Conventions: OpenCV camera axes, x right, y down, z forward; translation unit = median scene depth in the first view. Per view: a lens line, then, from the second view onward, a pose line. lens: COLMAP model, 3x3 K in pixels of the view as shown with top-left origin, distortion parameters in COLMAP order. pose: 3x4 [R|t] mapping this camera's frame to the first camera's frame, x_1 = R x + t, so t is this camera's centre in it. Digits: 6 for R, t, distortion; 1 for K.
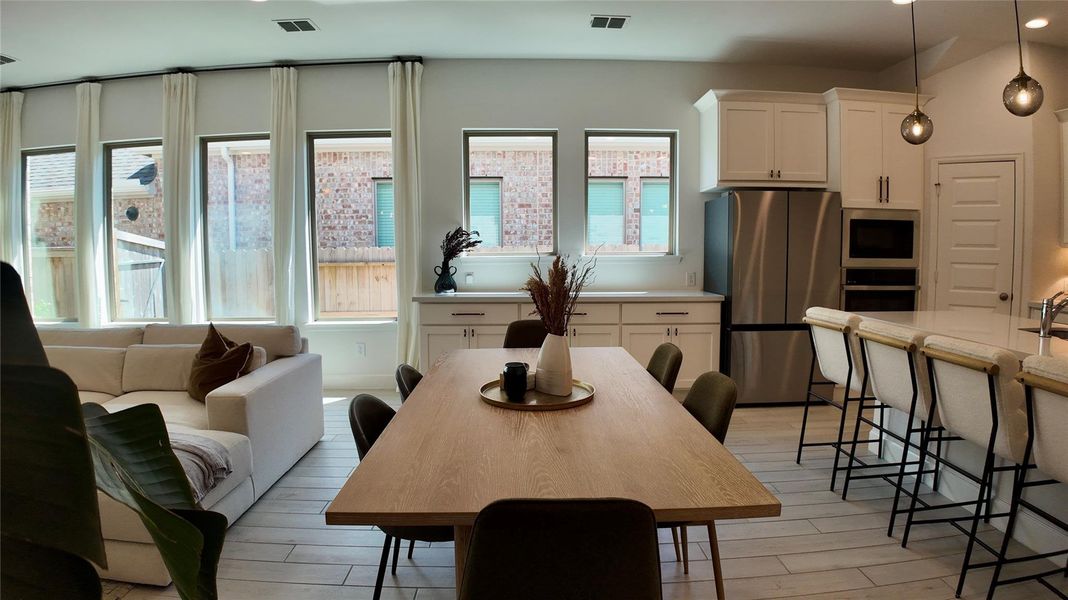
lens RADIAL K [[569.5, 0, 536.9], [0, 569.5, 302.7], [0, 0, 1]] dist [-0.099475, -0.012851]
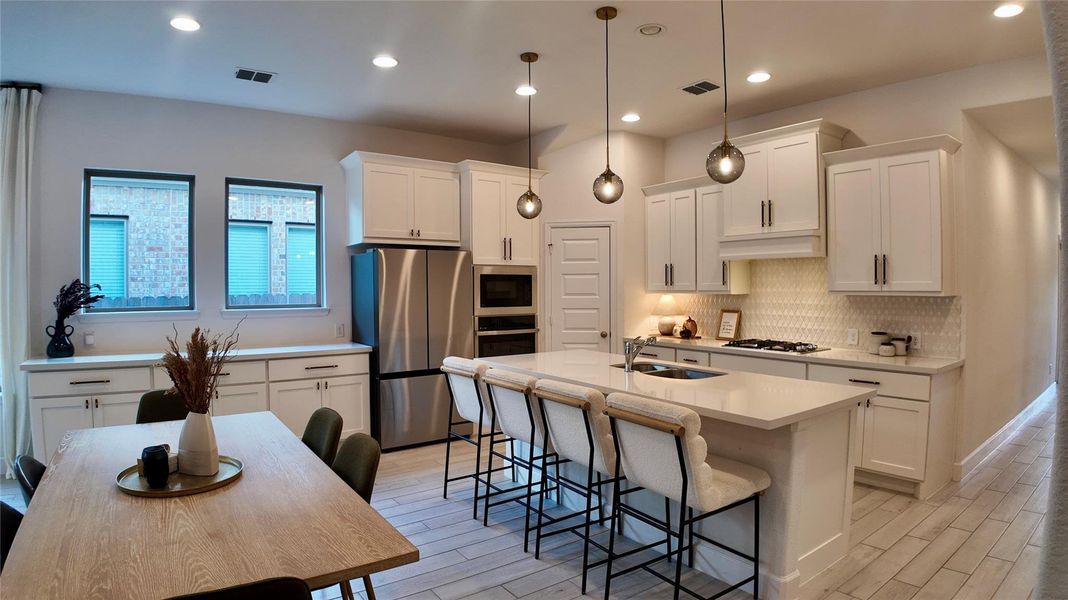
lens RADIAL K [[572.2, 0, 536.9], [0, 572.2, 303.4], [0, 0, 1]] dist [-0.117577, 0.000812]
pose [[0.826282, -0.013041, 0.563105, -0.003978], [0.049930, 0.997492, -0.050163, -0.025566], [-0.561039, 0.069565, 0.824861, -0.046883]]
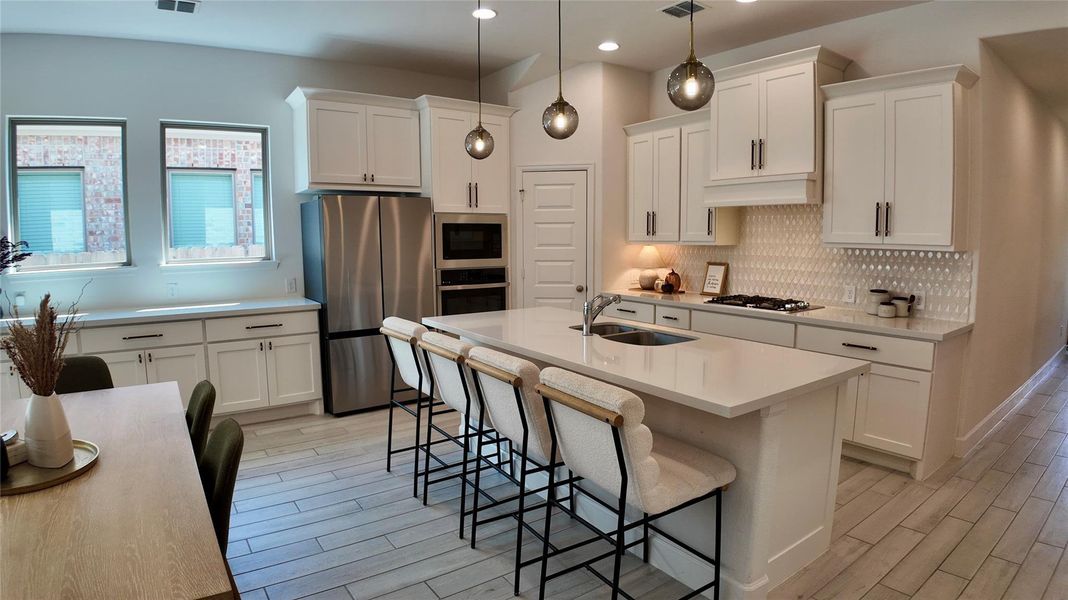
lens RADIAL K [[572.2, 0, 536.9], [0, 572.2, 303.4], [0, 0, 1]] dist [-0.117577, 0.000812]
pose [[0.829382, -0.063228, 0.555092, 0.109111], [0.050181, 0.997990, 0.038700, -0.031973], [-0.556424, -0.004242, 0.830888, -0.003435]]
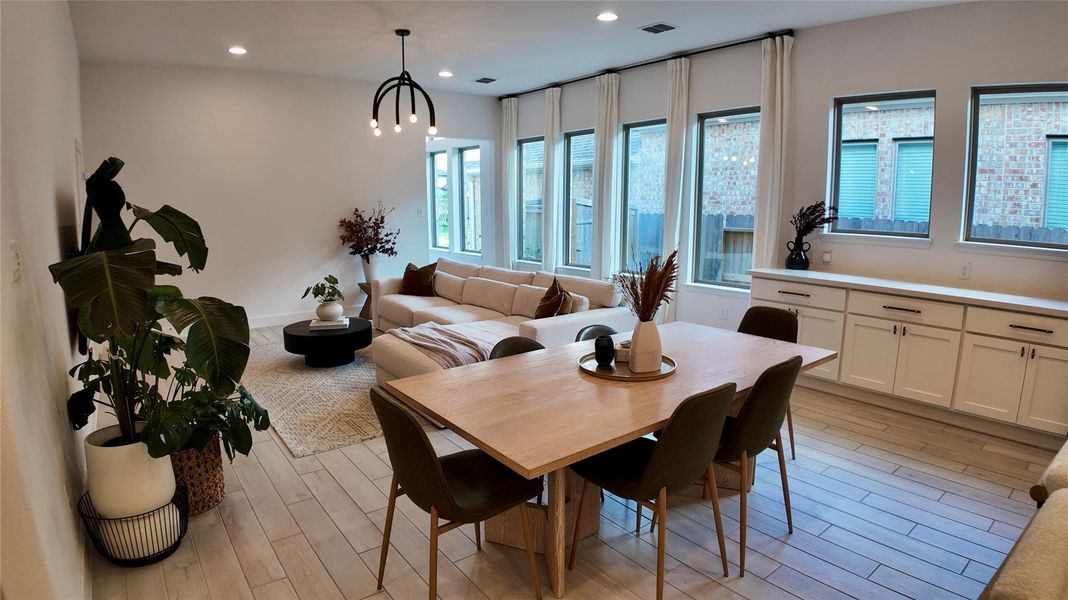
lens RADIAL K [[572.2, 0, 536.9], [0, 572.2, 303.4], [0, 0, 1]] dist [-0.117577, 0.000812]
pose [[0.591672, 0.145300, -0.792977, 0.389997], [-0.075946, 0.989296, 0.124605, -0.049486], [0.802593, -0.013502, 0.596374, 0.066290]]
